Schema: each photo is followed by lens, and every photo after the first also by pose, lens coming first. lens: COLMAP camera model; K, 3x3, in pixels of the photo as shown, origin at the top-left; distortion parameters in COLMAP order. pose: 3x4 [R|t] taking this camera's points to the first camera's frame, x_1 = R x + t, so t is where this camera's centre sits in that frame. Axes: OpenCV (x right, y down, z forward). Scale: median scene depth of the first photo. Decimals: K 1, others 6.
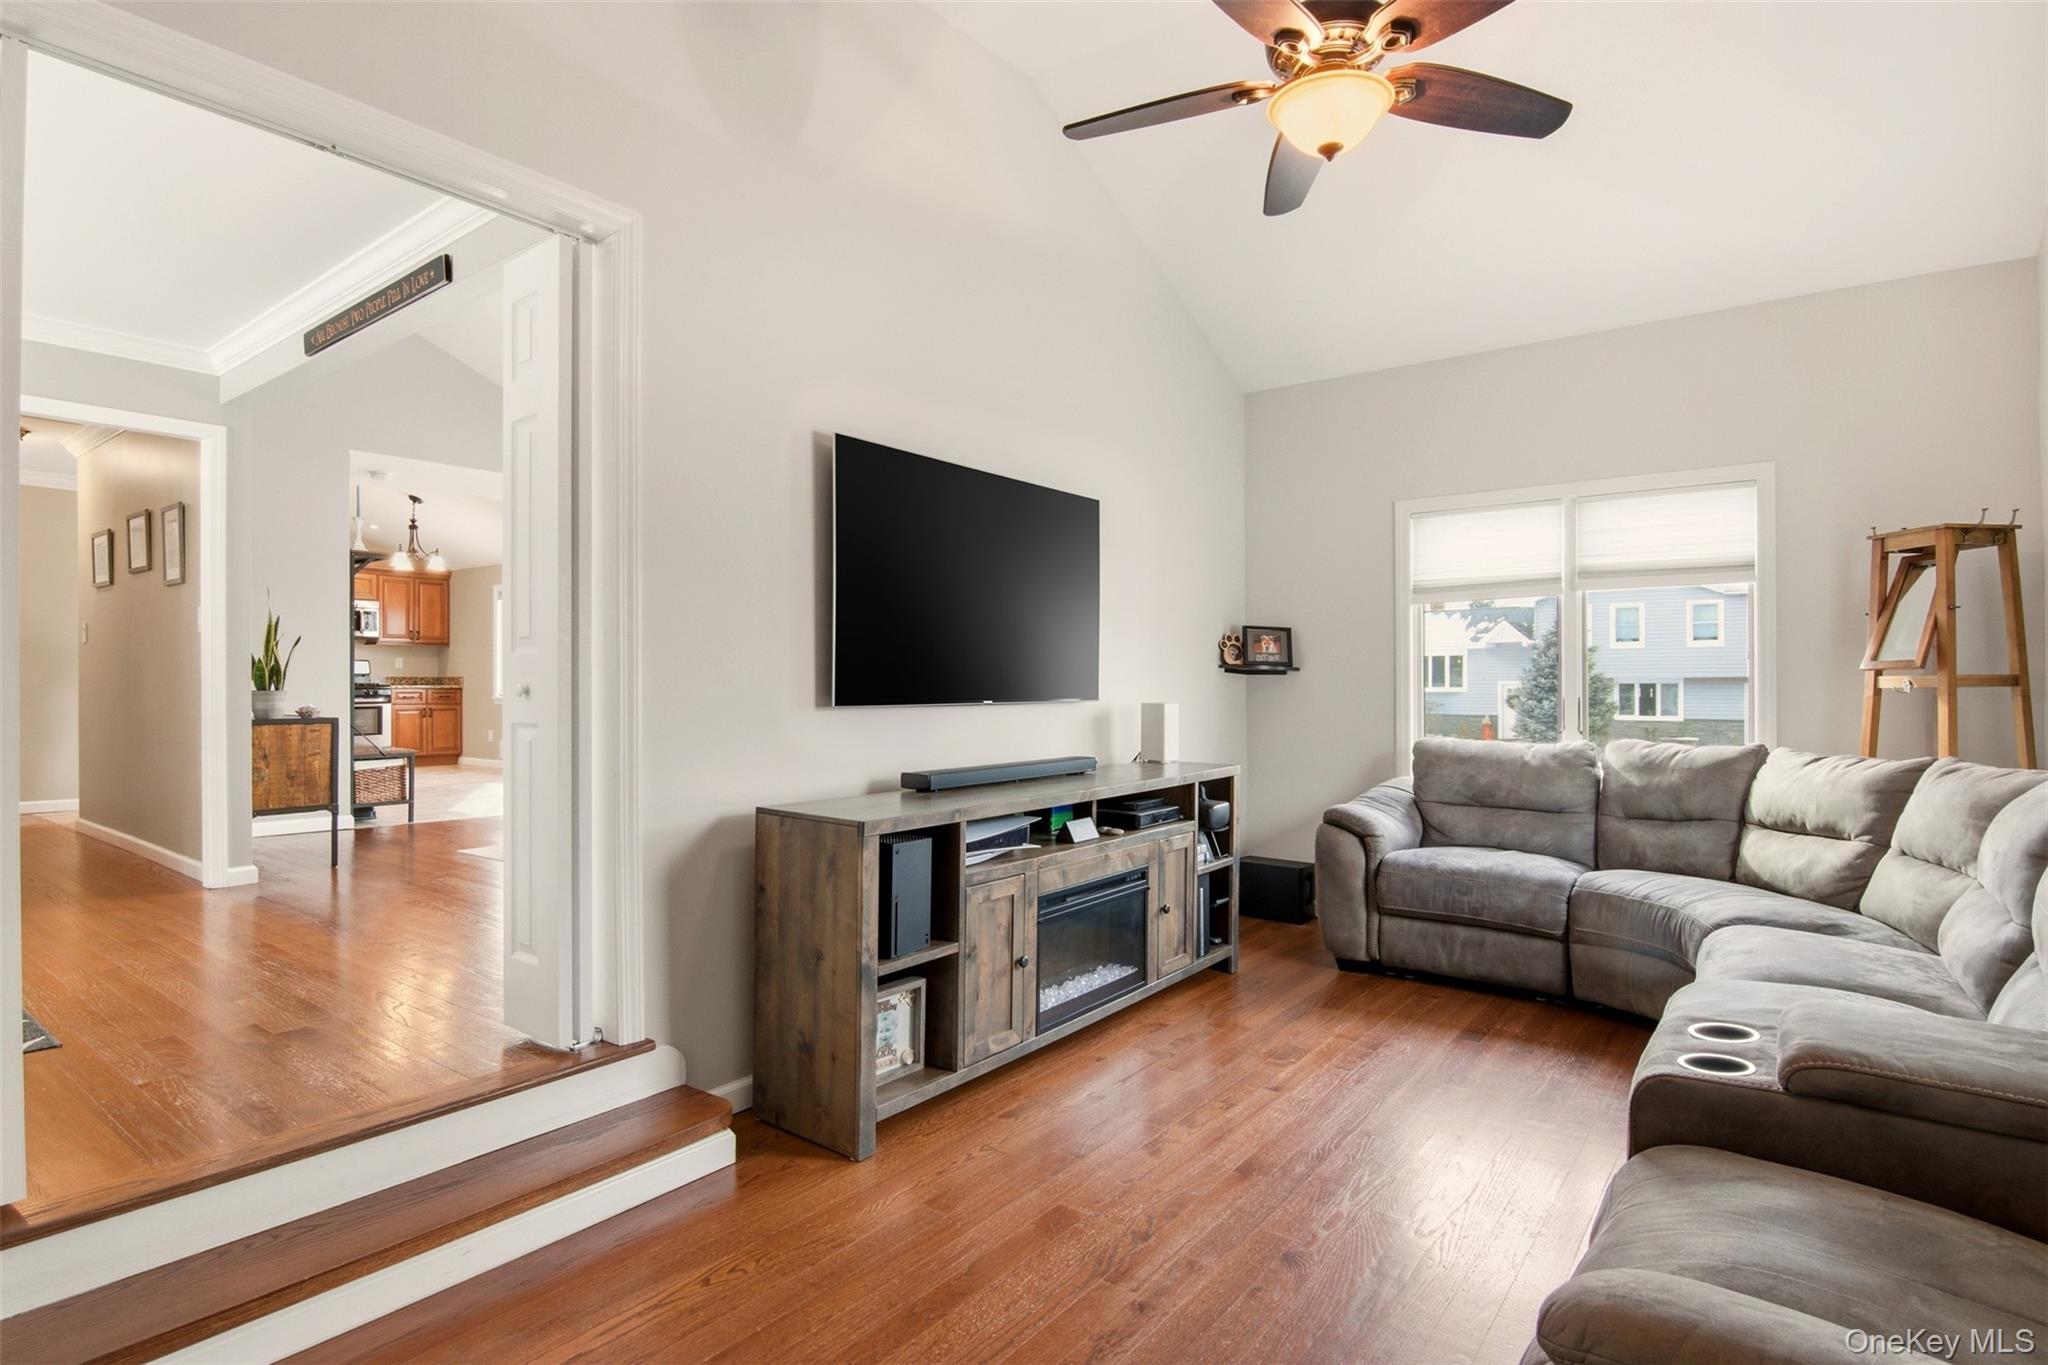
lens RADIAL K [[1061.3, 0, 1043.8], [0, 1061.3, 678.1], [0, 0, 1]] dist [-0.001681, -0.004194]
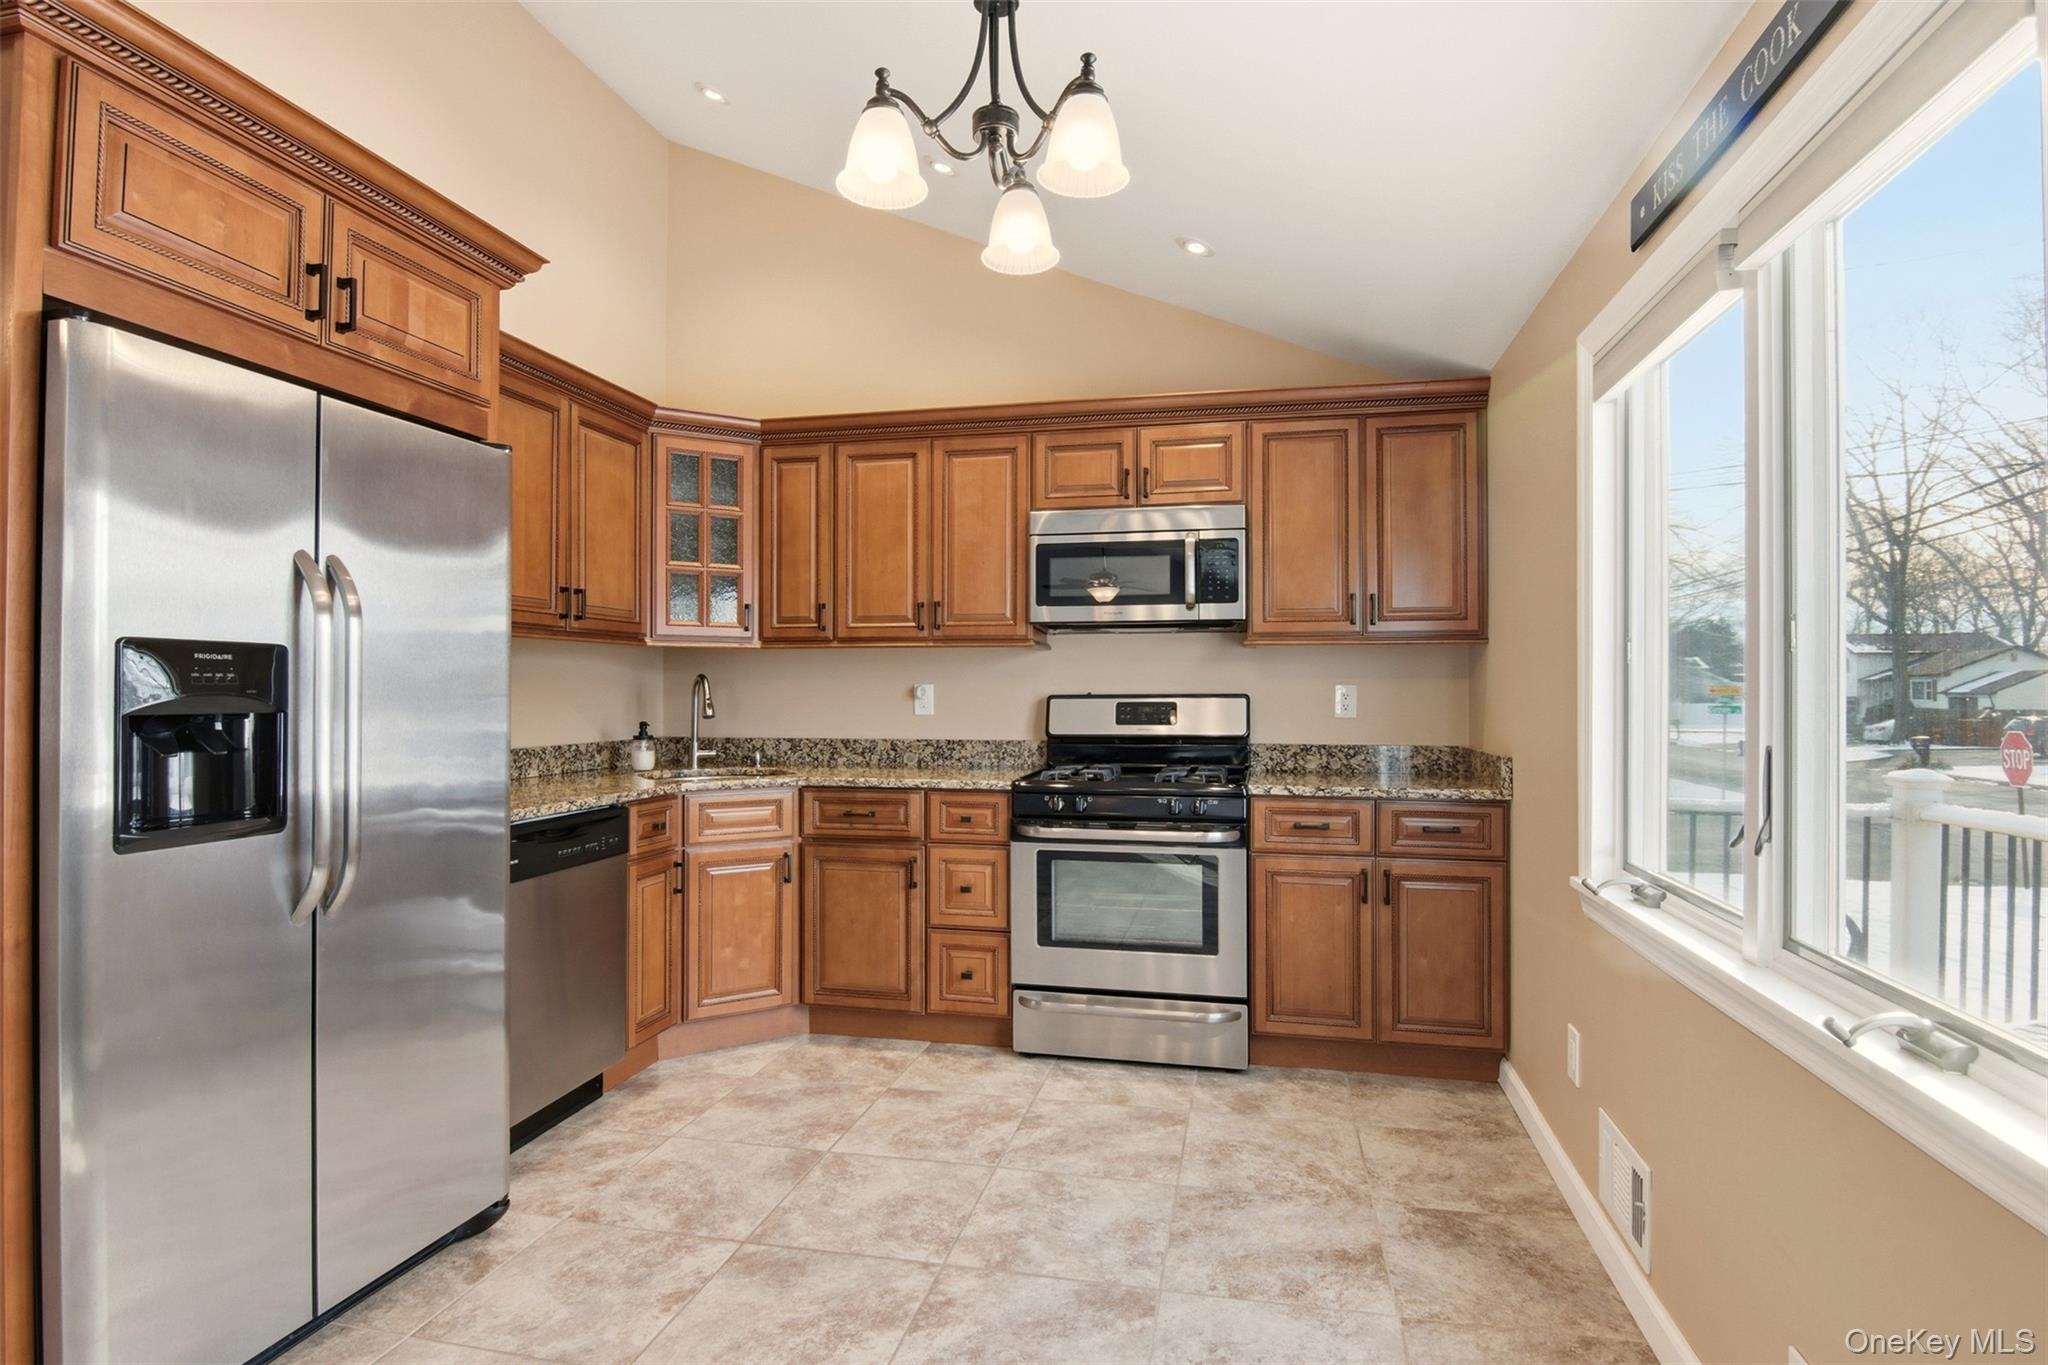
lens RADIAL K [[1061.3, 0, 1022.5], [0, 1061.3, 681.8], [0, 0, 1]] dist [-0.001681, -0.004194]
pose [[0.420345, -0.005834, -0.907345, -0.351868], [0.007167, 0.999969, -0.003109, -0.019138], [0.907336, -0.005196, 0.420374, 0.759960]]
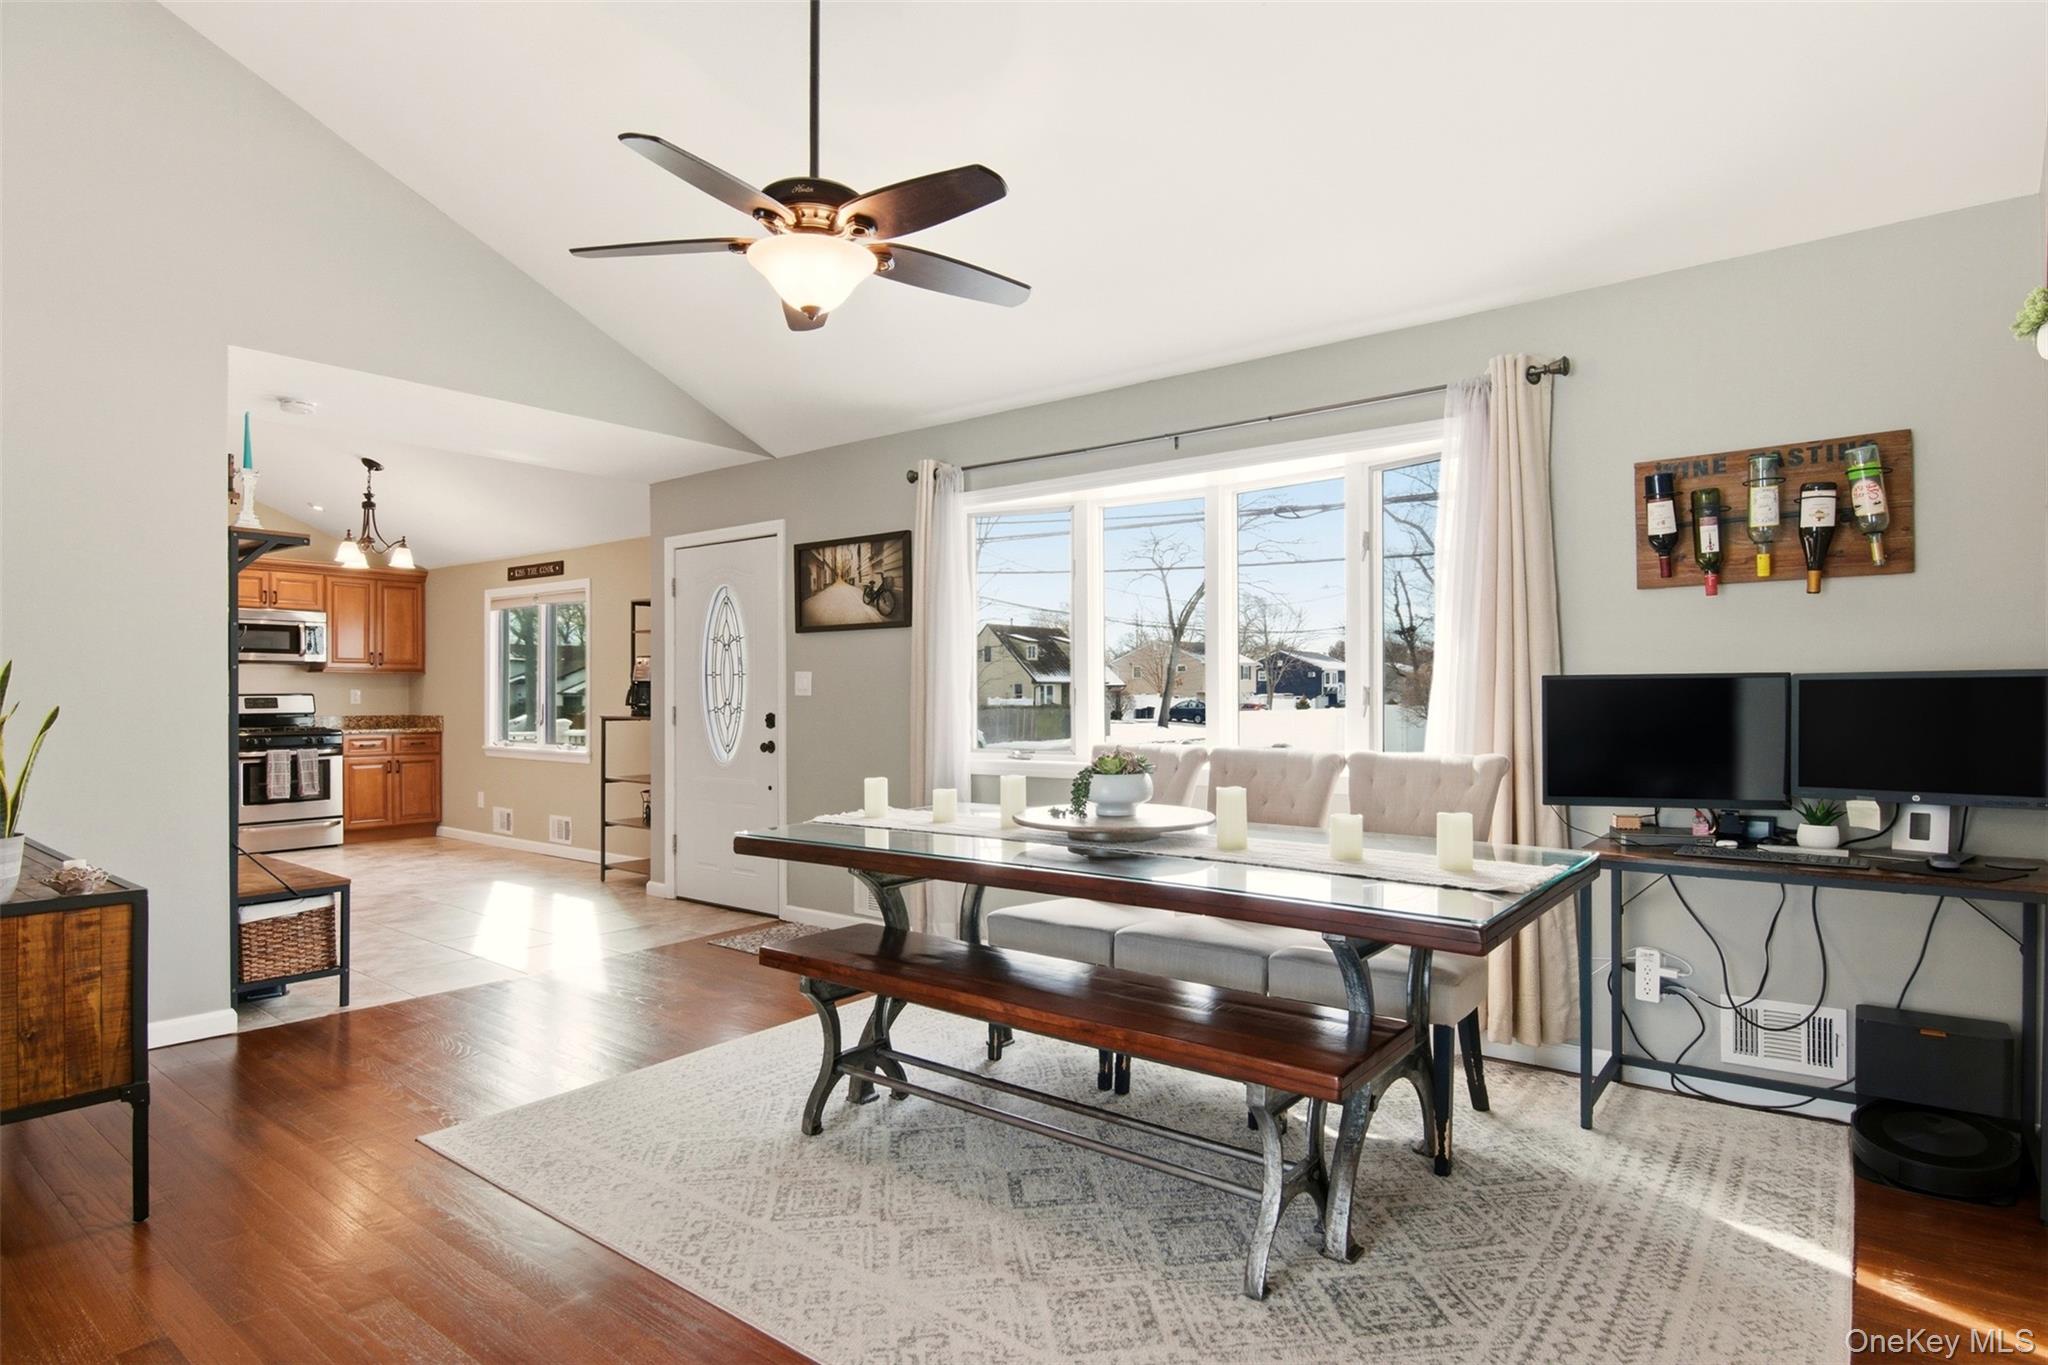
lens RADIAL K [[1061.3, 0, 1023.6], [0, 1061.3, 684.2], [0, 0, 1]] dist [-0.001681, -0.004194]
pose [[0.999979, 0.001160, -0.006396, -0.139730], [-0.001146, 0.999997, 0.002260, -0.024206], [0.006398, -0.002253, 0.999977, 0.265186]]
